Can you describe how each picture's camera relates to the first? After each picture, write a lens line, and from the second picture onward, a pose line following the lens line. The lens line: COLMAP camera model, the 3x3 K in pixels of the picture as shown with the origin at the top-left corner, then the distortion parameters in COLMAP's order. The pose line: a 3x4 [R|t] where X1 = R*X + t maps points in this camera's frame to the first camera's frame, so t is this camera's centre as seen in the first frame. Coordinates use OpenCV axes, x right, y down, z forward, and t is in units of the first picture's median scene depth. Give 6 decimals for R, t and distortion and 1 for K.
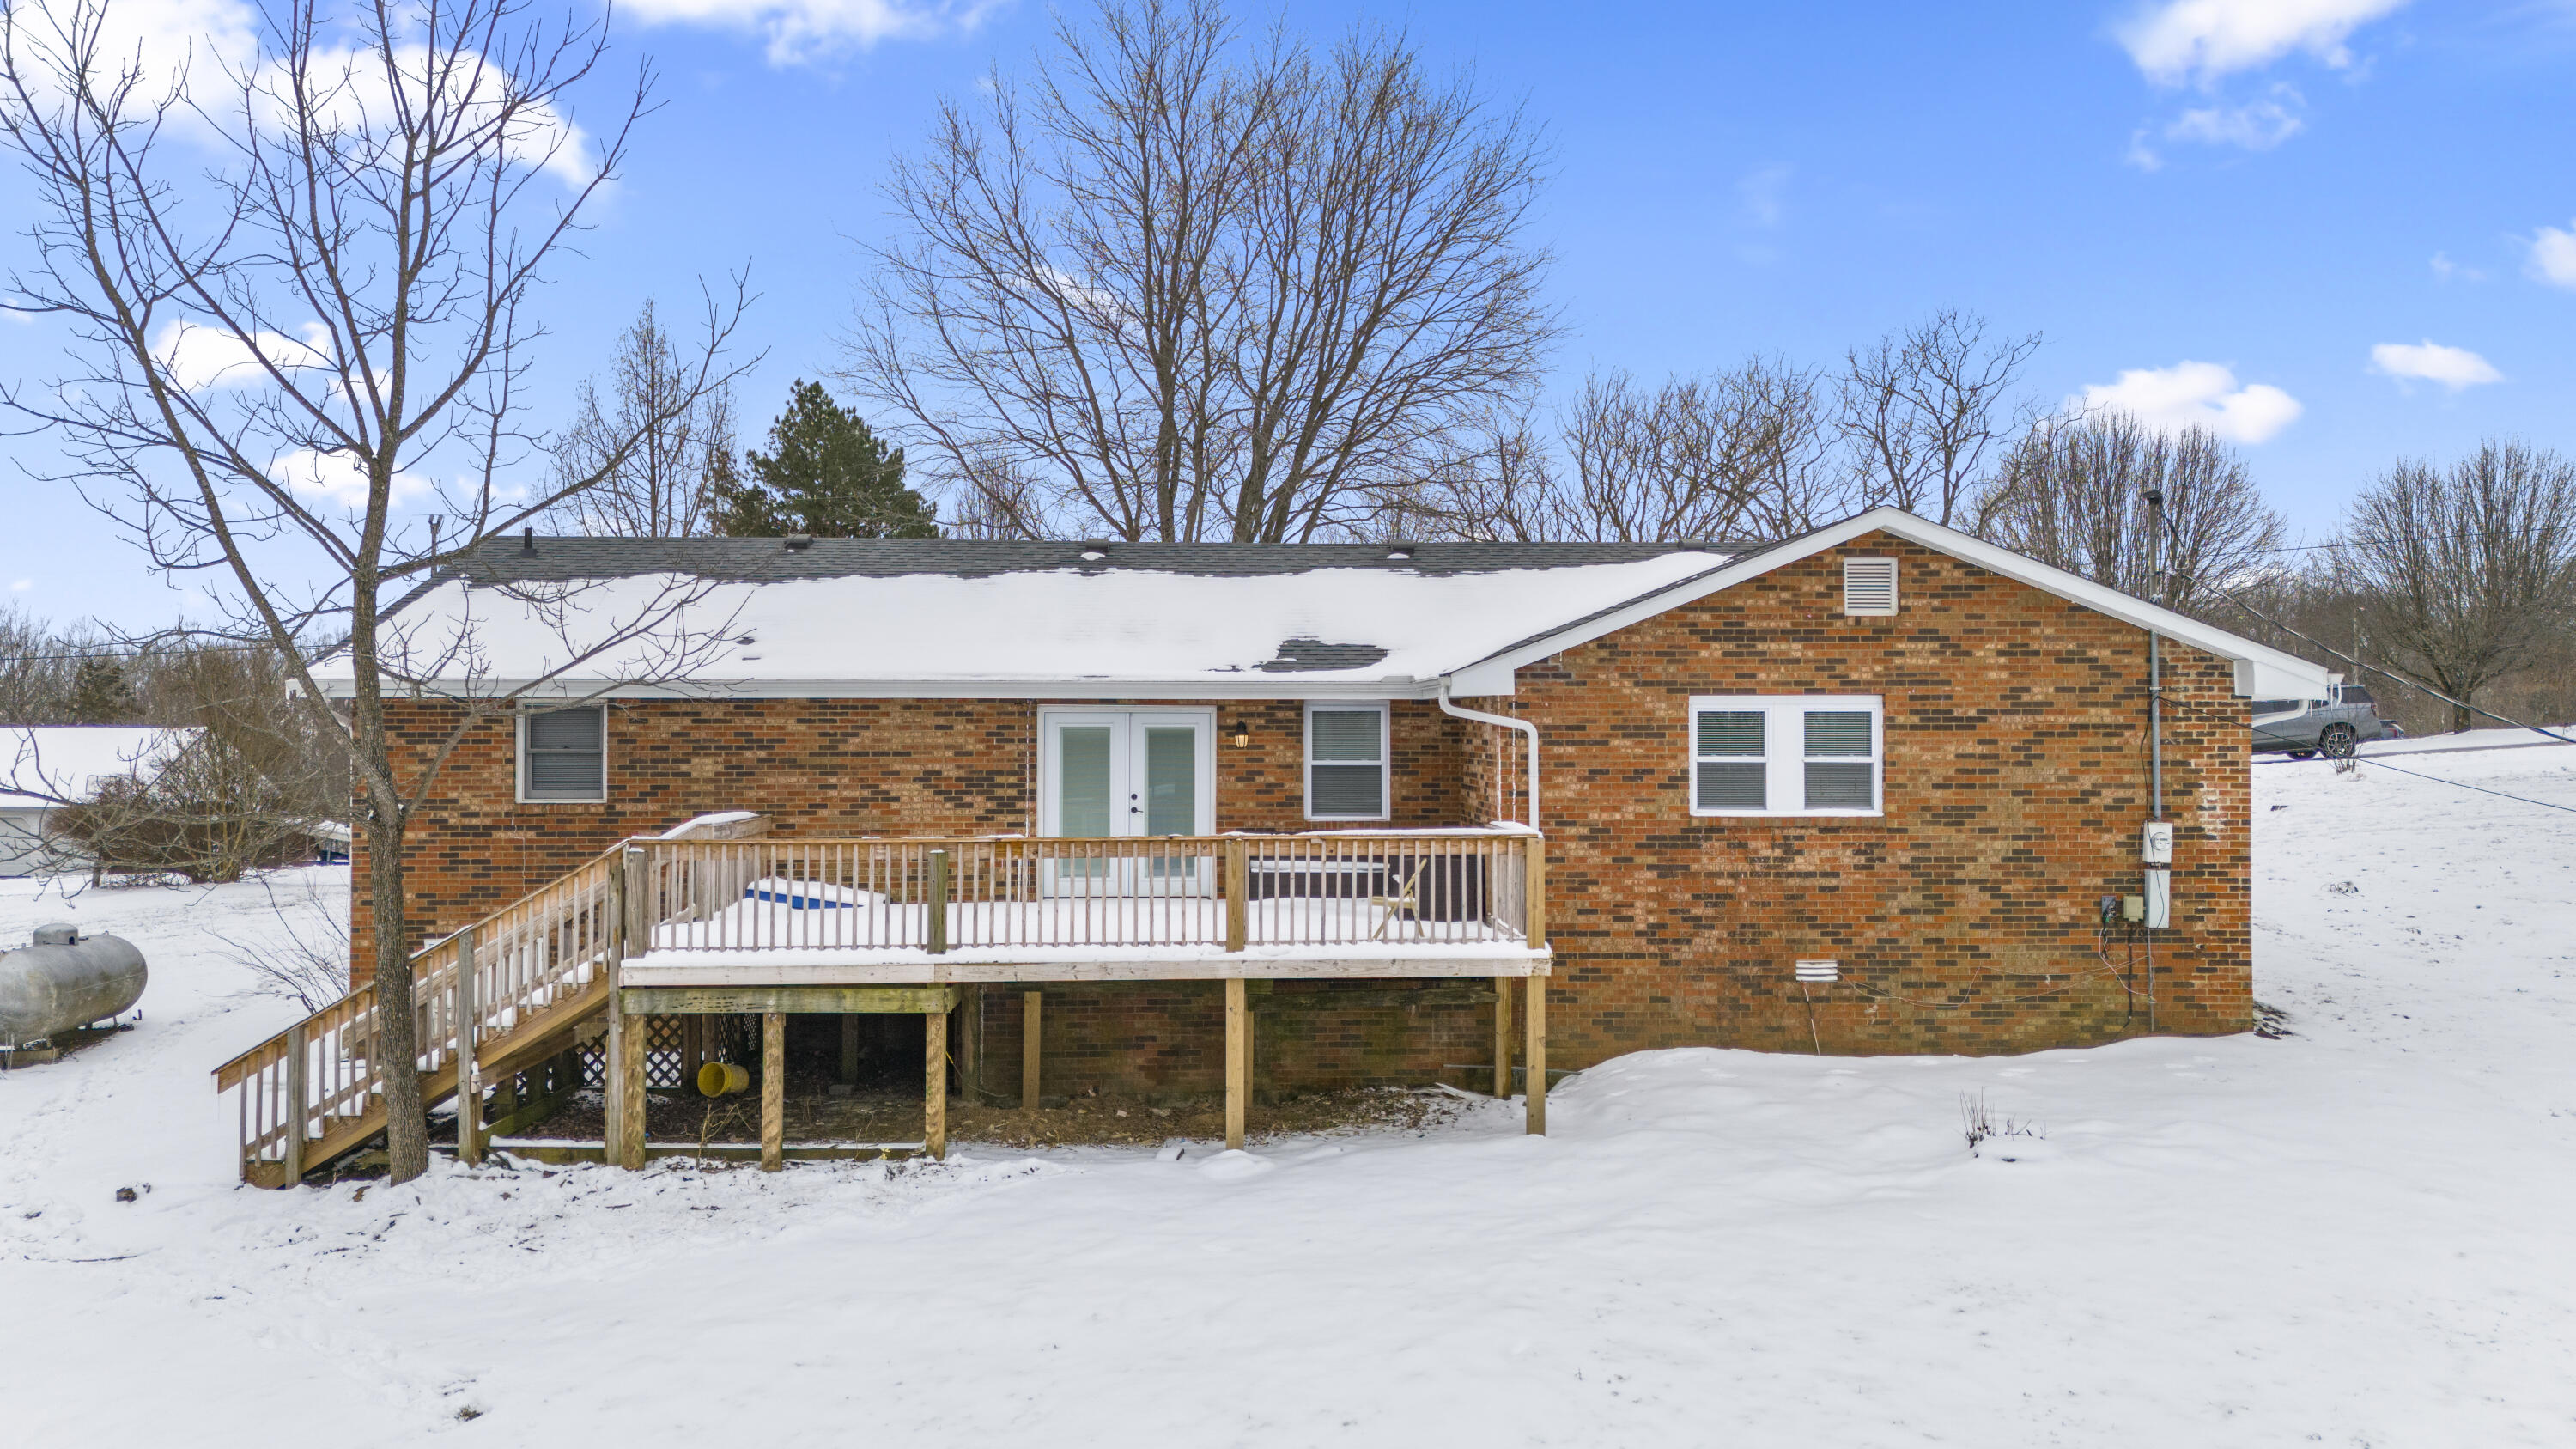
lens RADIAL K [[1654.9, 0, 1288.0], [0, 1654.9, 724.5], [0, 0, 1]] dist [0.060118, -0.001447]
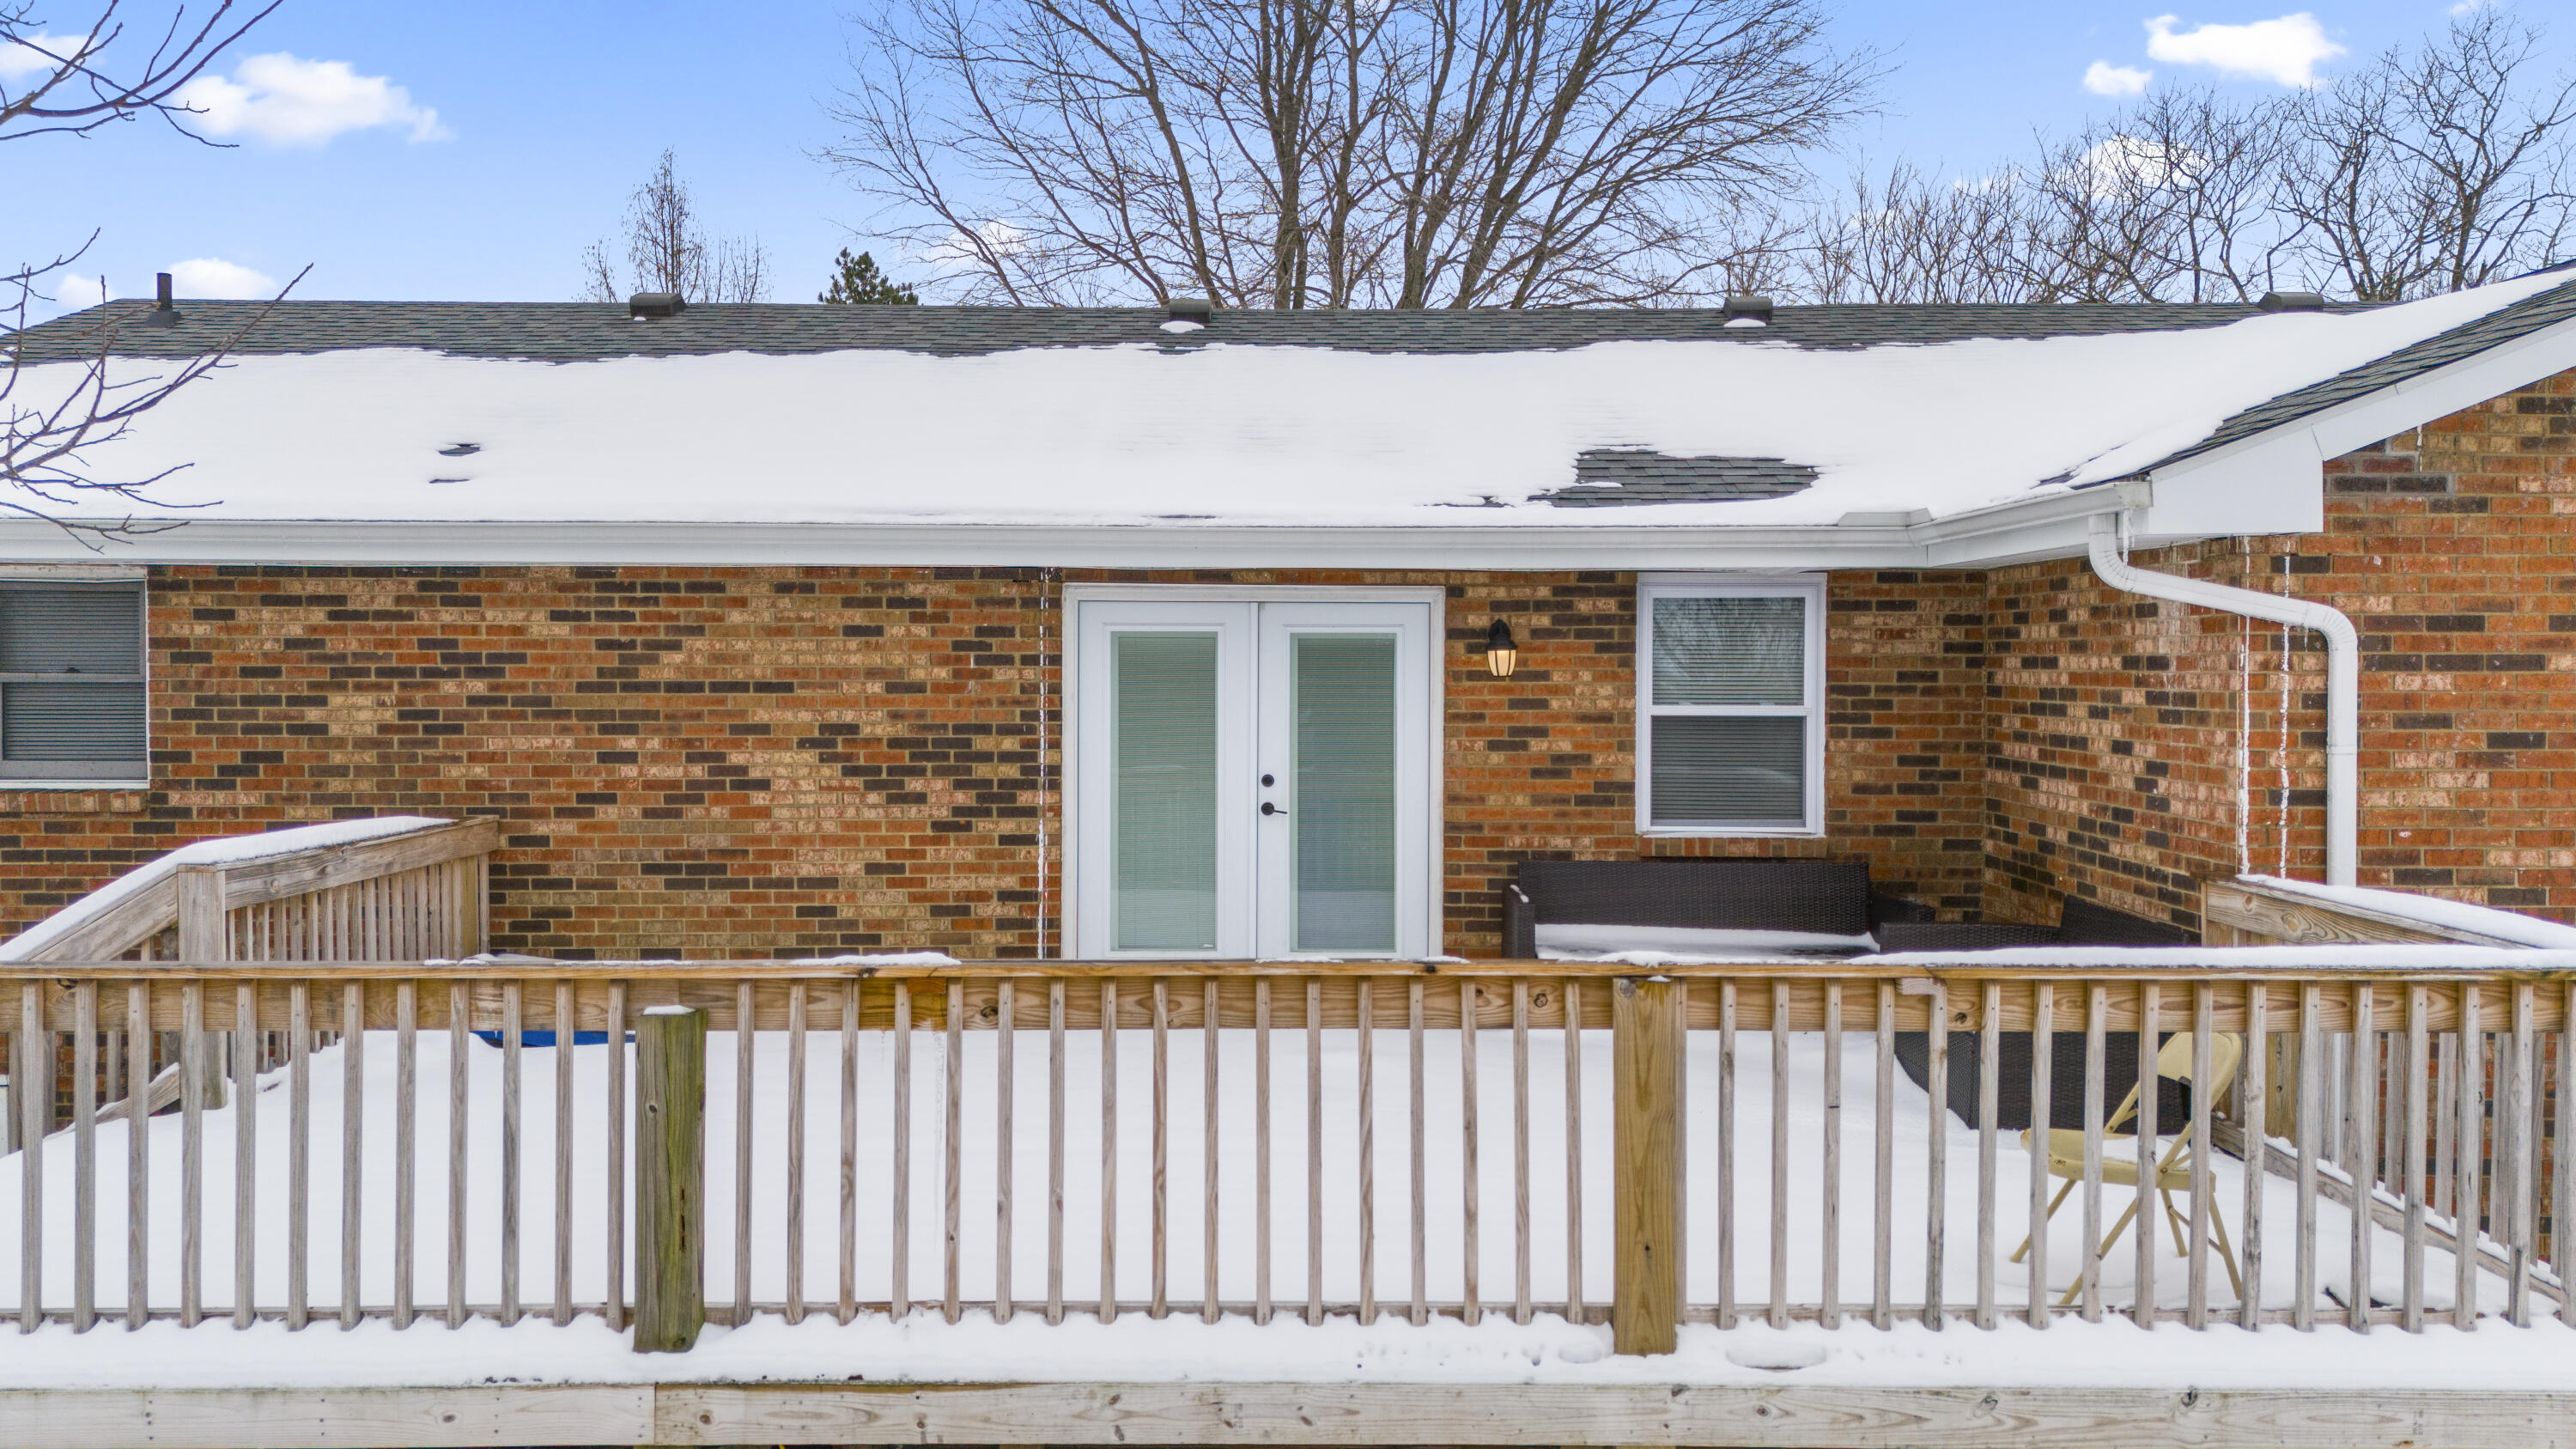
lens RADIAL K [[1654.9, 0, 1288.0], [0, 1654.9, 724.5], [0, 0, 1]] dist [0.060118, -0.001447]
pose [[0.998430, 0.004486, -0.055832, -0.062088], [-0.002268, 0.999208, 0.039735, 0.009117], [0.055966, -0.039546, 0.997649, 0.539840]]
